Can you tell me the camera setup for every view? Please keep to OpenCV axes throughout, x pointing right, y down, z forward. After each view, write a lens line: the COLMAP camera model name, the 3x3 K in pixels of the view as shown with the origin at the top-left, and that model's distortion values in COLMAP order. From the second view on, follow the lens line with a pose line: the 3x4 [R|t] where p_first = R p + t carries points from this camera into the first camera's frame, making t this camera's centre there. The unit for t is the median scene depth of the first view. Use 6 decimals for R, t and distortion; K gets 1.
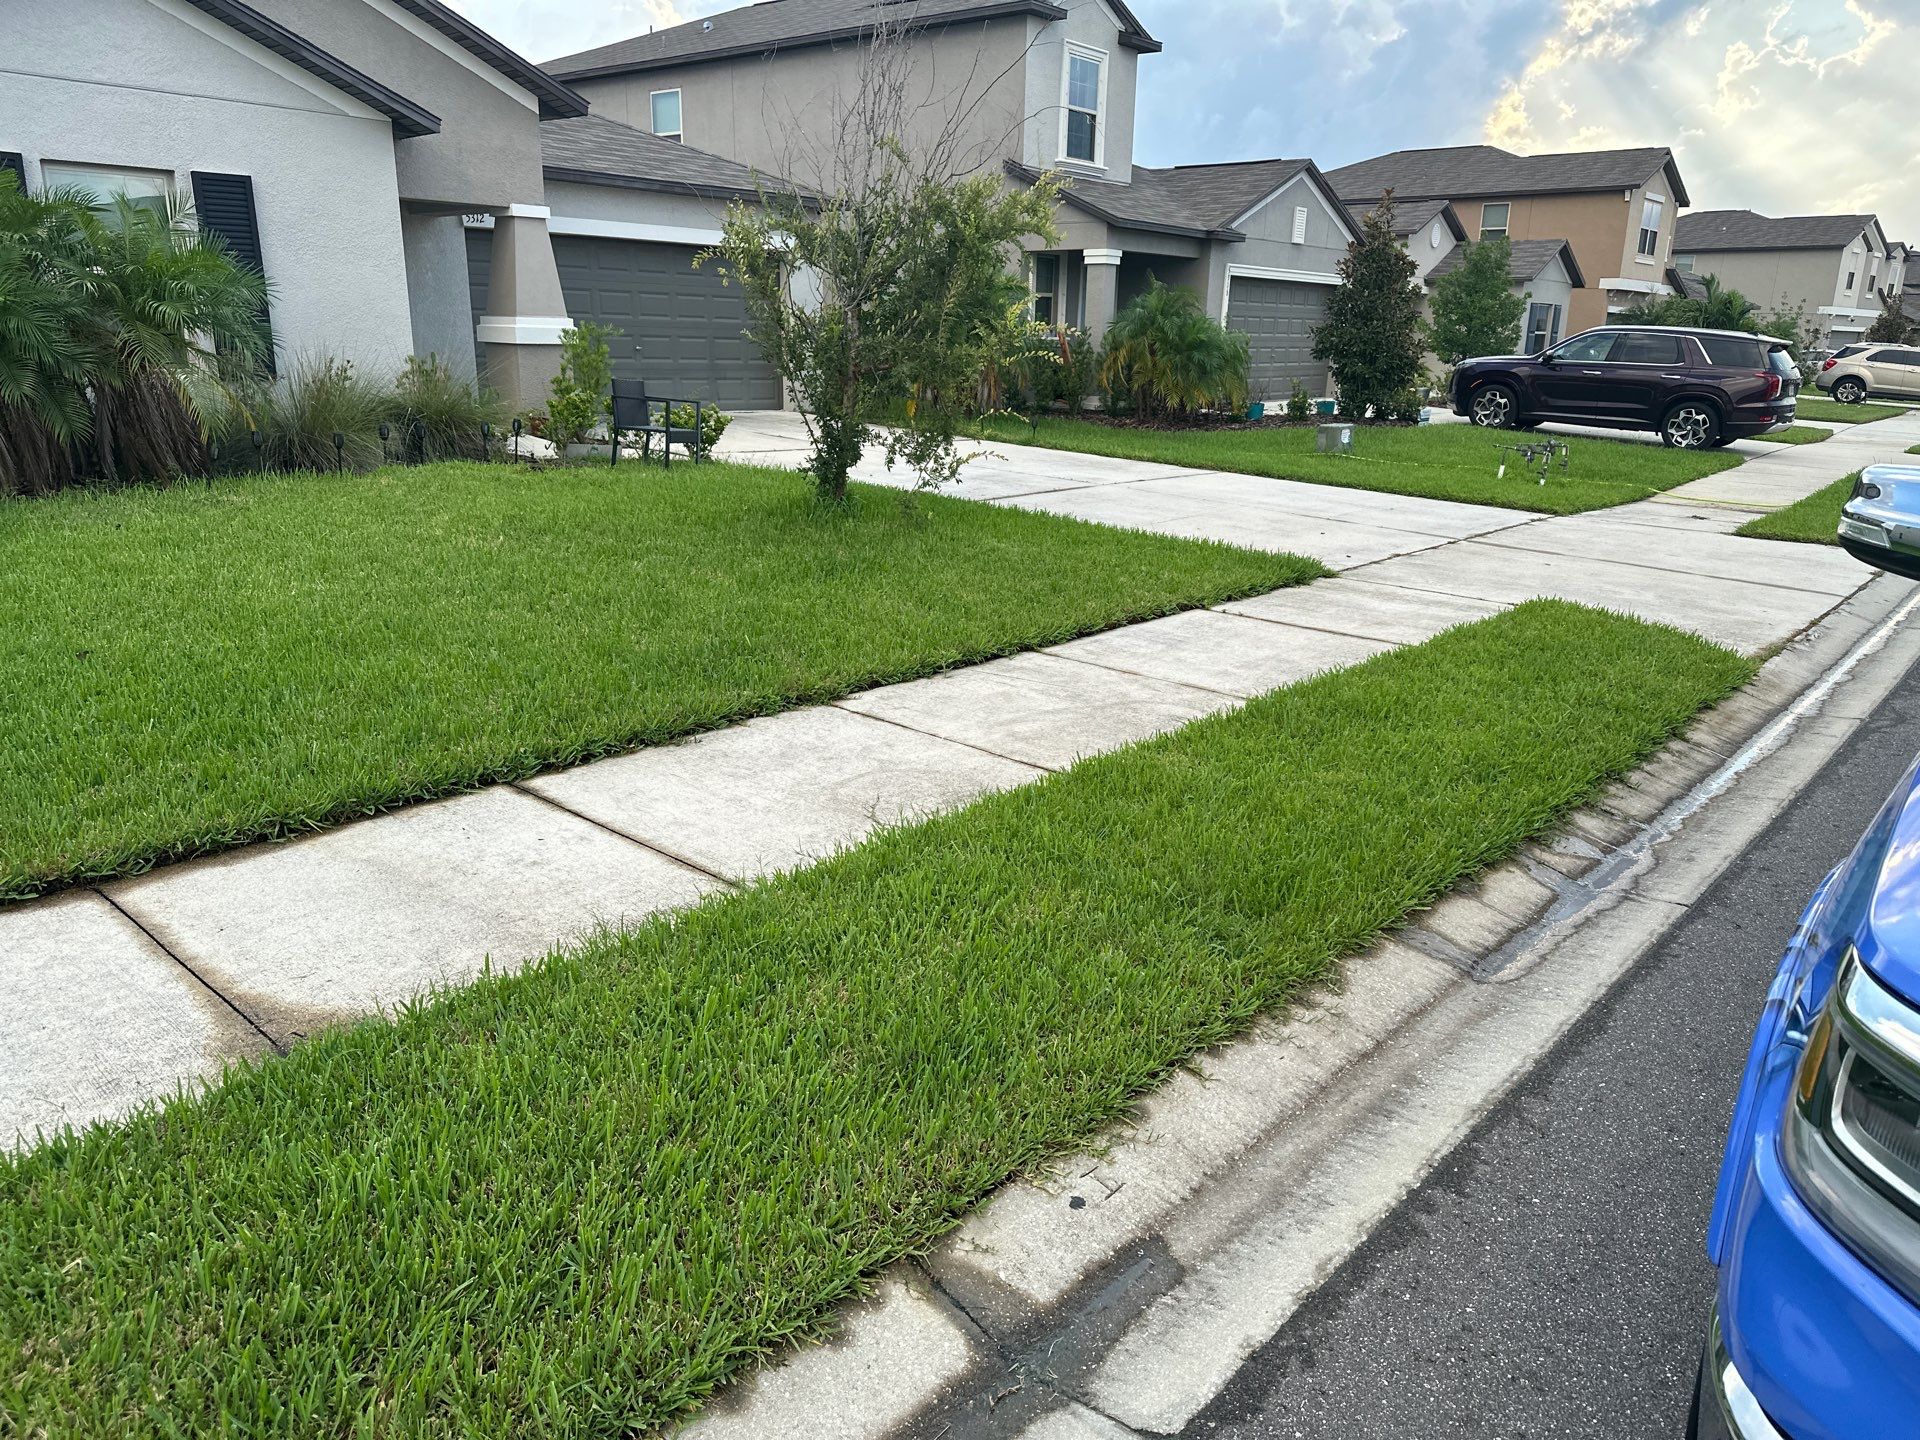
lens RADIAL K [[1342.3, 0, 968.7], [0, 1342.3, 737.7], [0, 0, 1]] dist [0.055950, -0.064505]
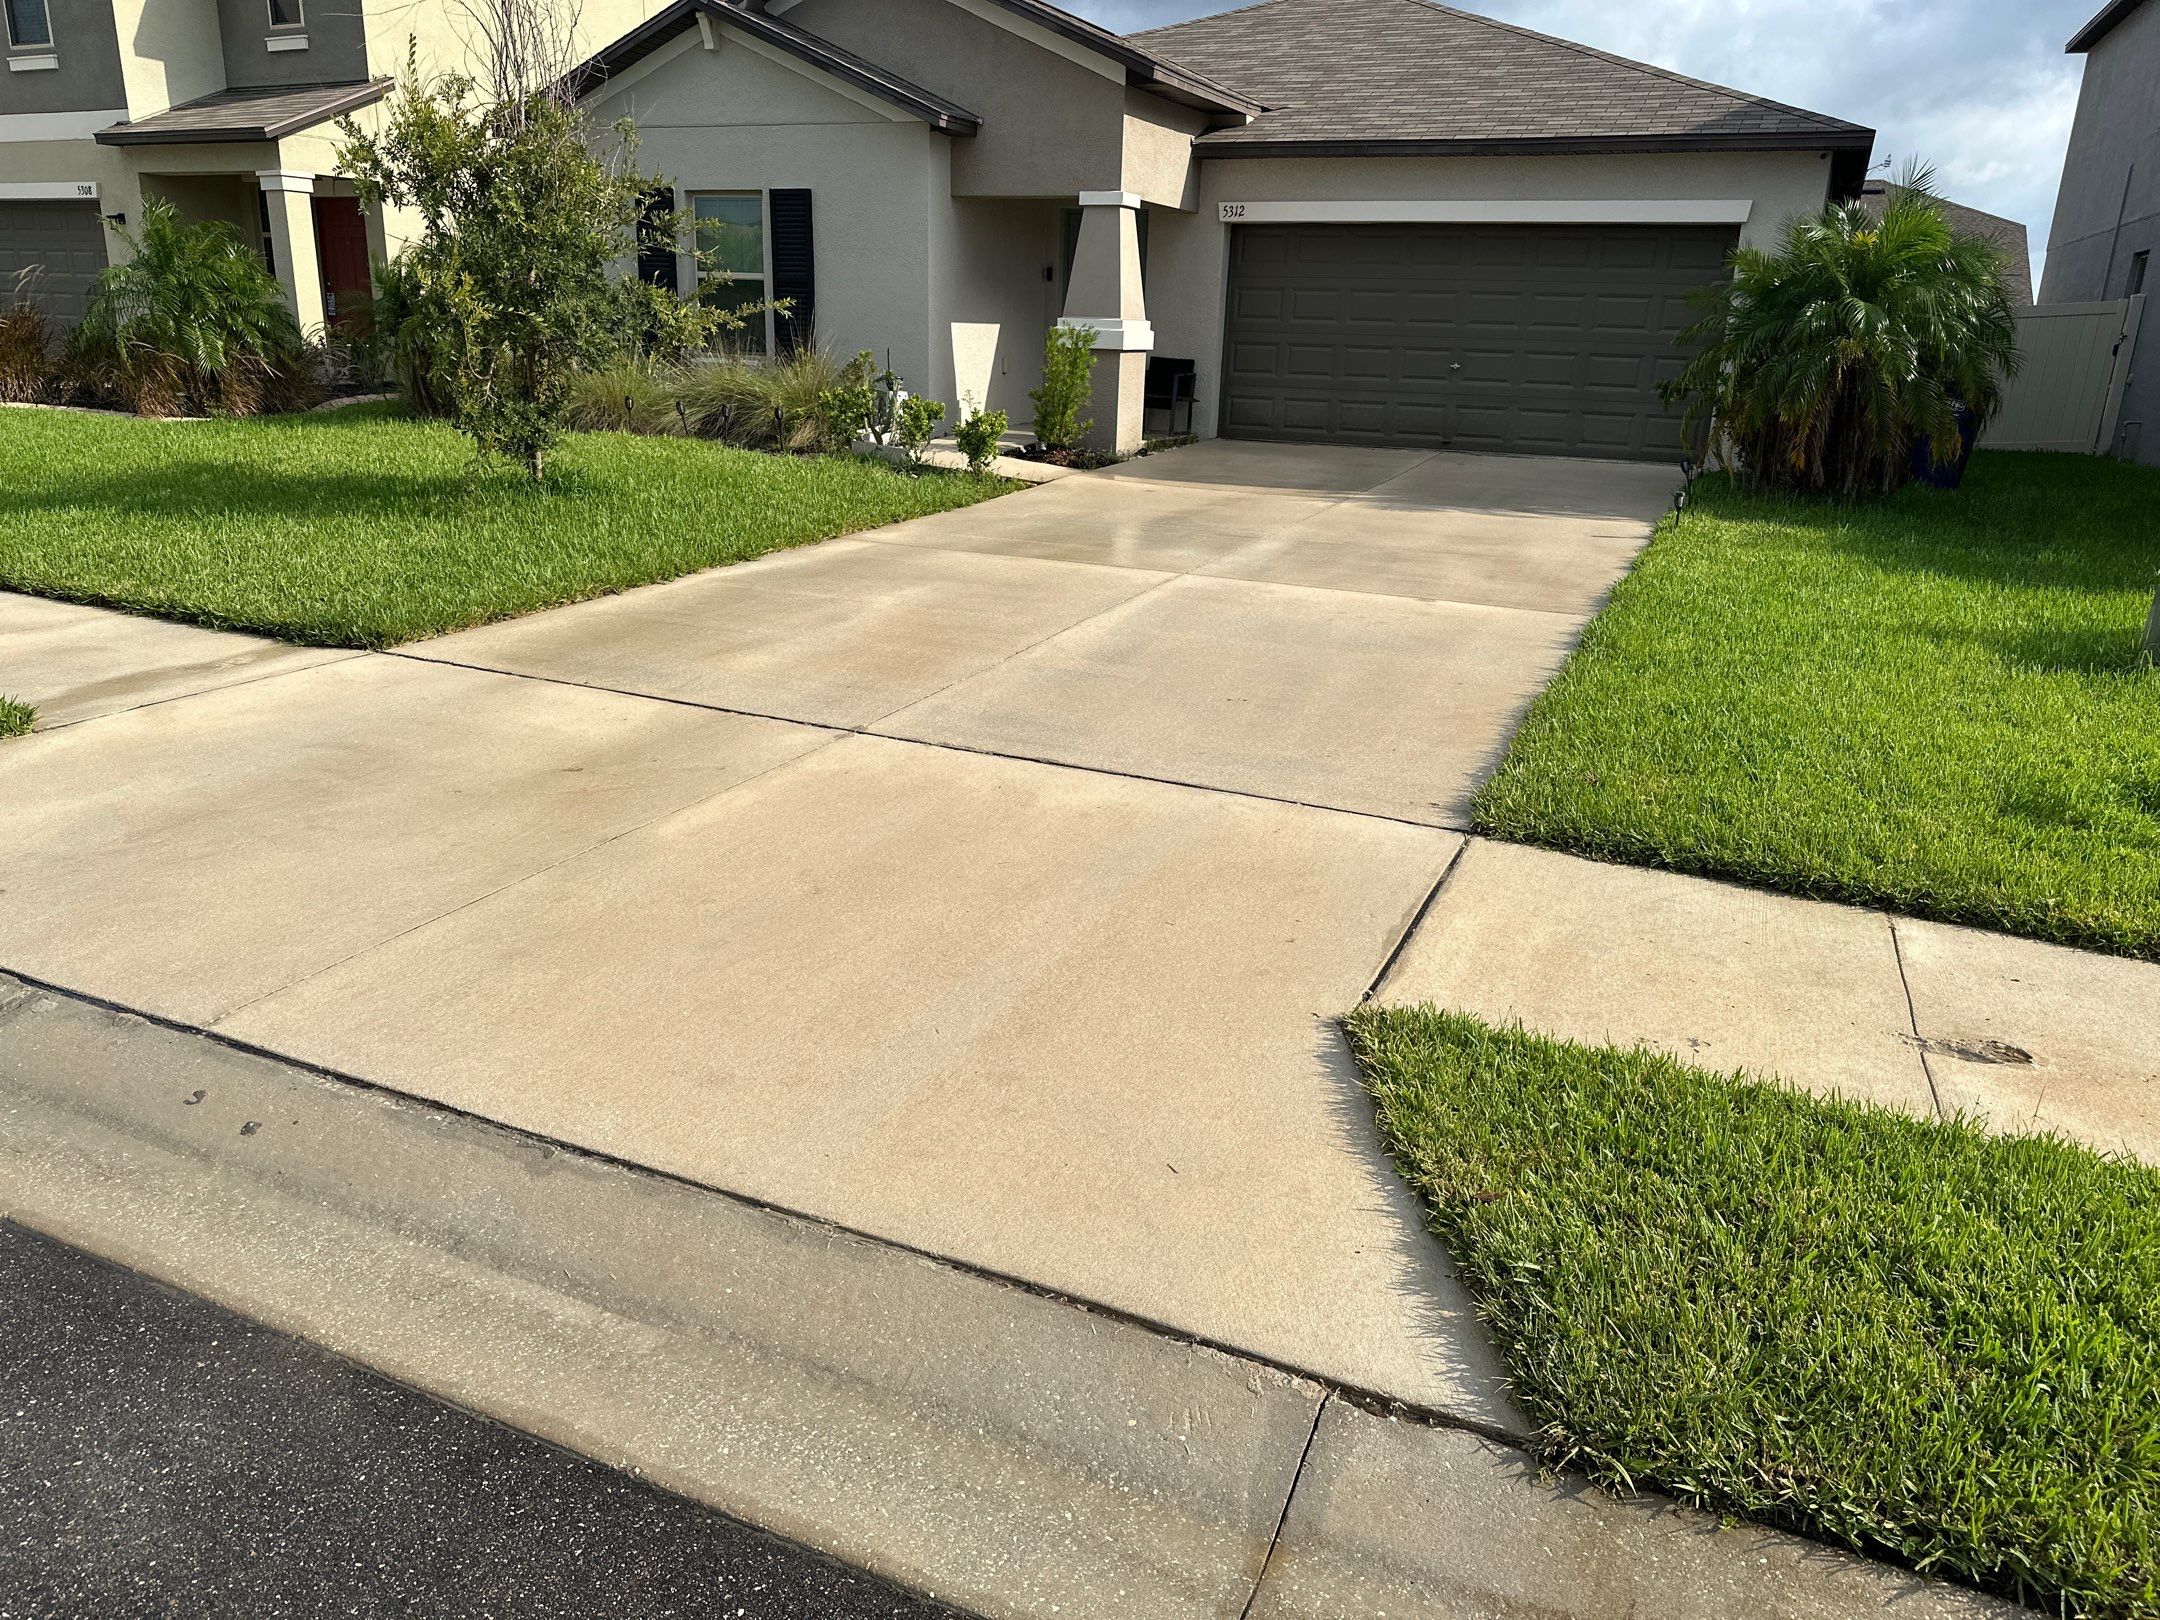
lens RADIAL K [[1510.1, 0, 1060.9], [0, 1510.1, 811.2], [0, 0, 1]] dist [0.055950, -0.064505]
pose [[0.269303, 0.281482, -0.921002, 0.710512], [-0.304620, 0.932129, 0.195811, -0.198793], [0.913610, 0.227823, 0.336770, 0.727083]]
